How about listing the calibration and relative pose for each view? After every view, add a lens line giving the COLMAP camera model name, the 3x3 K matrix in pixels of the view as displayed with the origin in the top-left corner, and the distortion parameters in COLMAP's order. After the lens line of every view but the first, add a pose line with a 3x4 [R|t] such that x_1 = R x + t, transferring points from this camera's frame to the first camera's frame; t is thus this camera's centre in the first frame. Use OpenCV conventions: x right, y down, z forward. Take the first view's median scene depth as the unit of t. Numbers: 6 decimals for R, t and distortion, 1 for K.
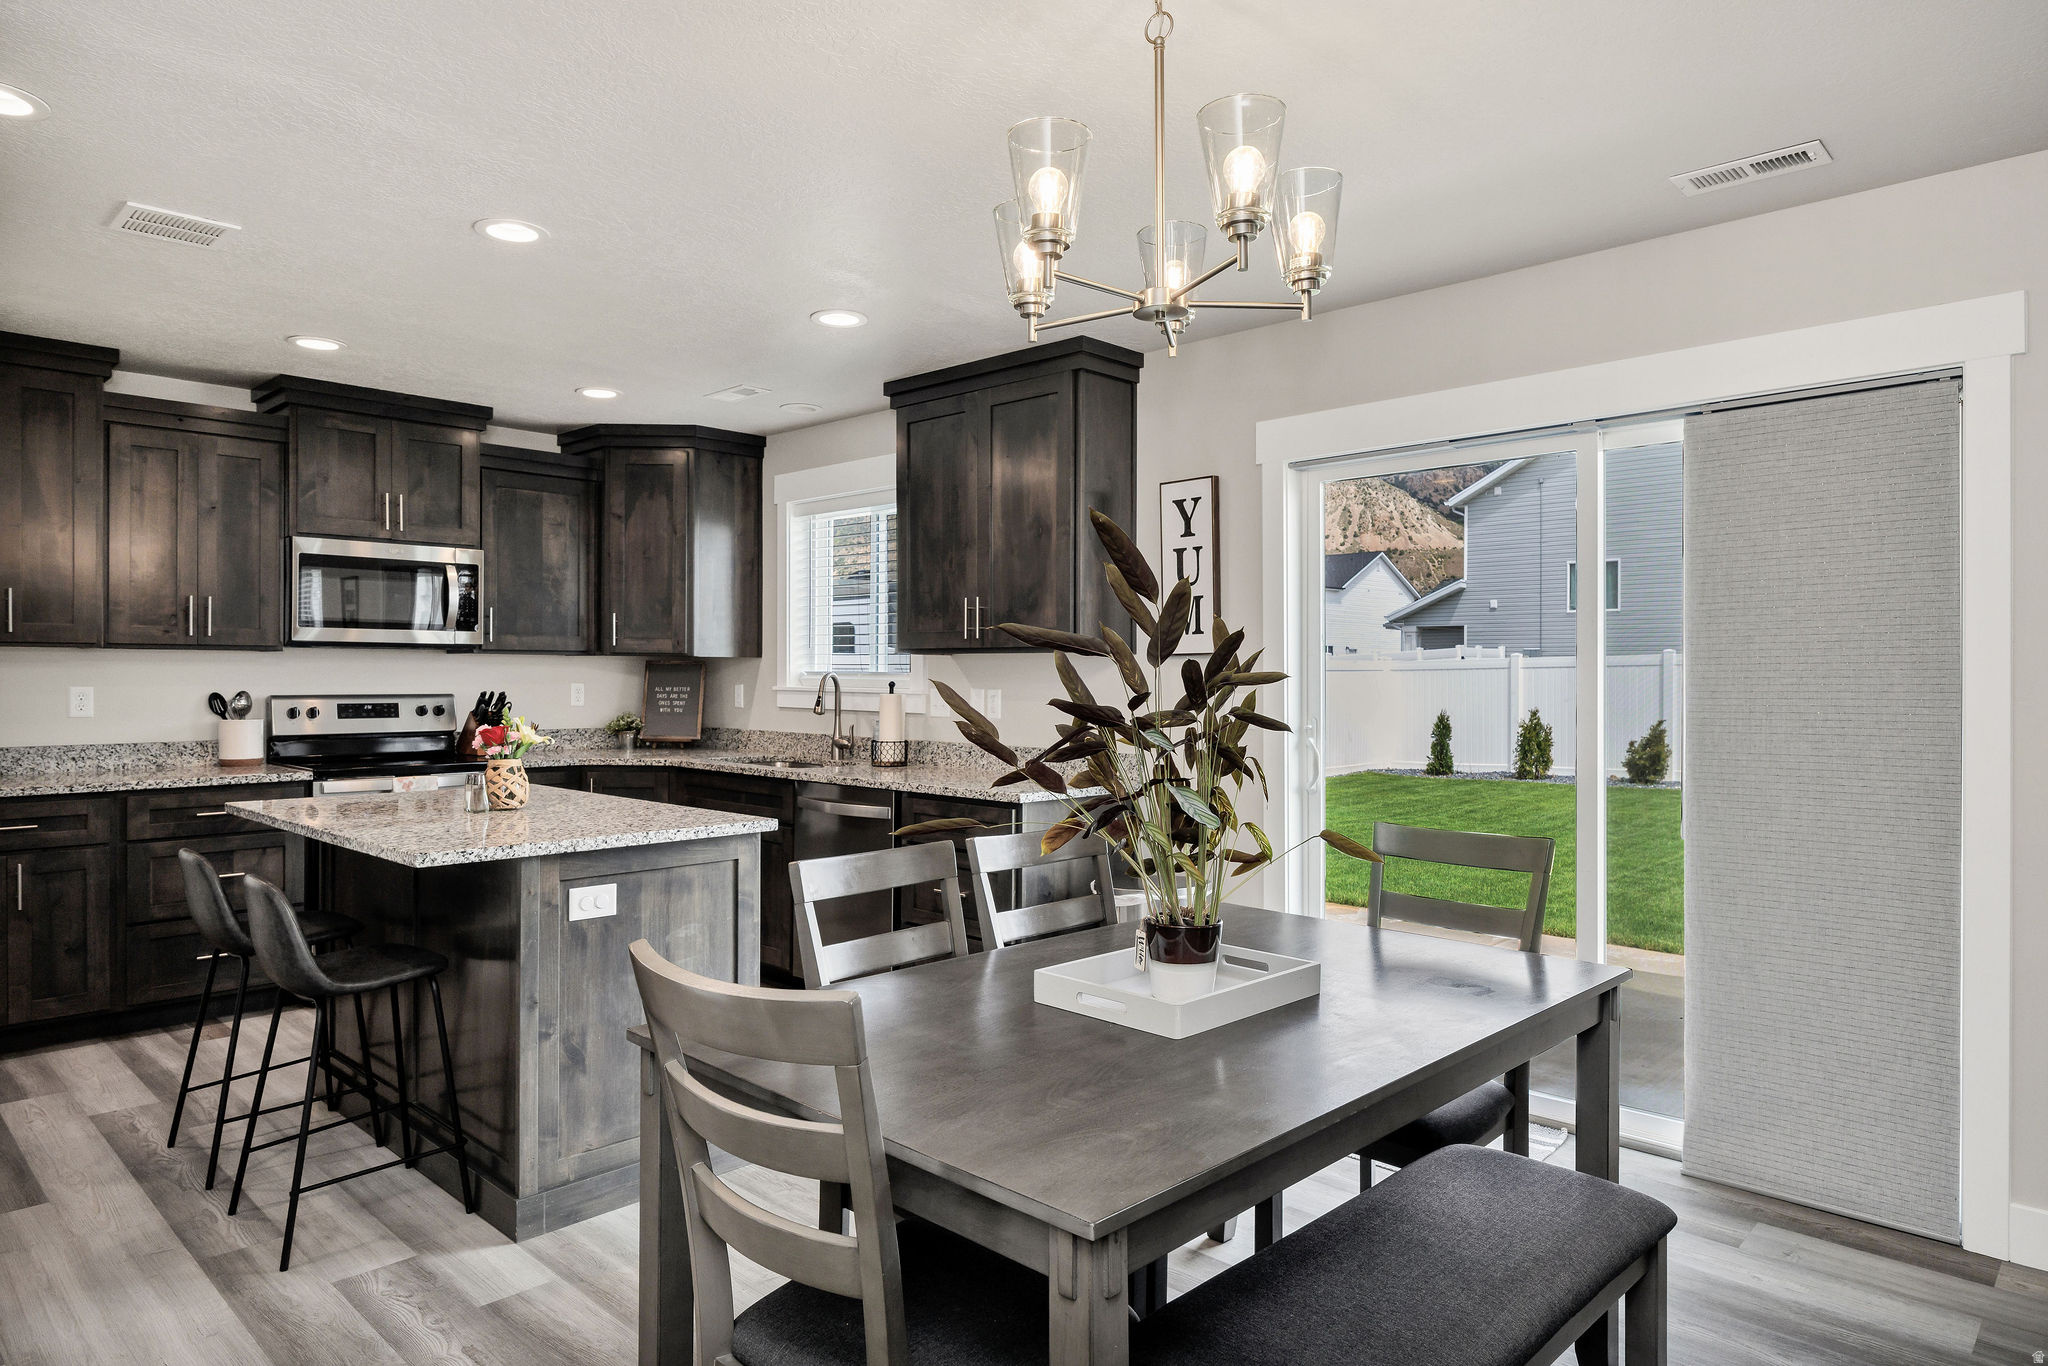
lens RADIAL K [[1202.2, 0, 991.0], [0, 1202.2, 676.7], [0, 0, 1]] dist [-0.018102, 0.003159]
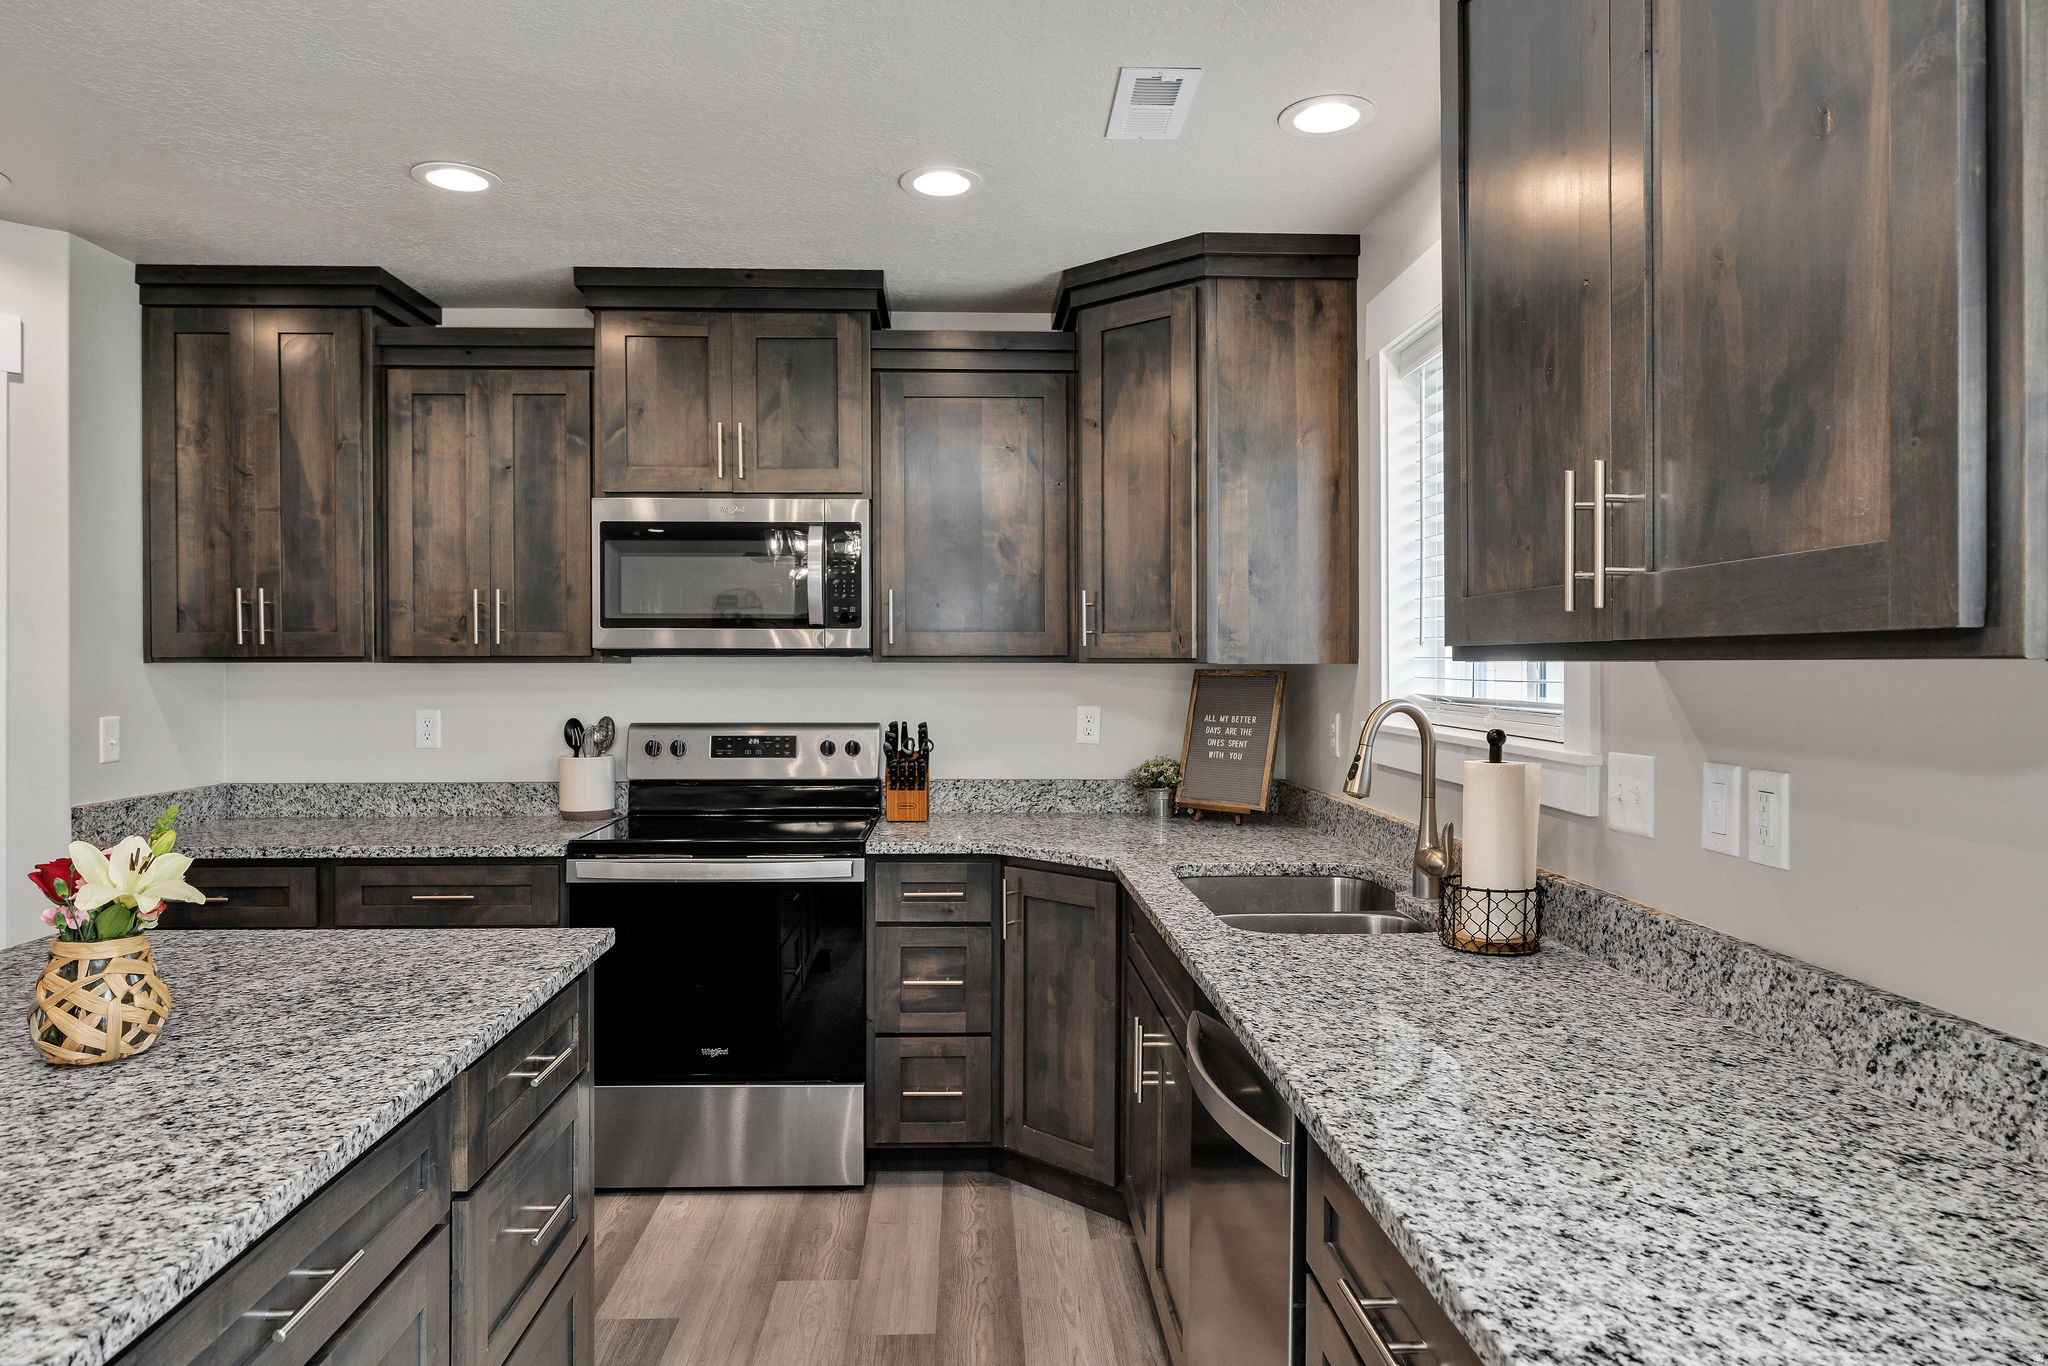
lens RADIAL K [[1225.2, 0, 1002.1], [0, 1225.2, 674.7], [0, 0, 1]] dist [-0.007505, -0.000760]
pose [[0.724034, 0.000511, -0.689764, 0.079942], [0.001250, 0.999997, 0.002053, -0.016147], [0.689763, -0.002349, 0.724031, 0.655691]]
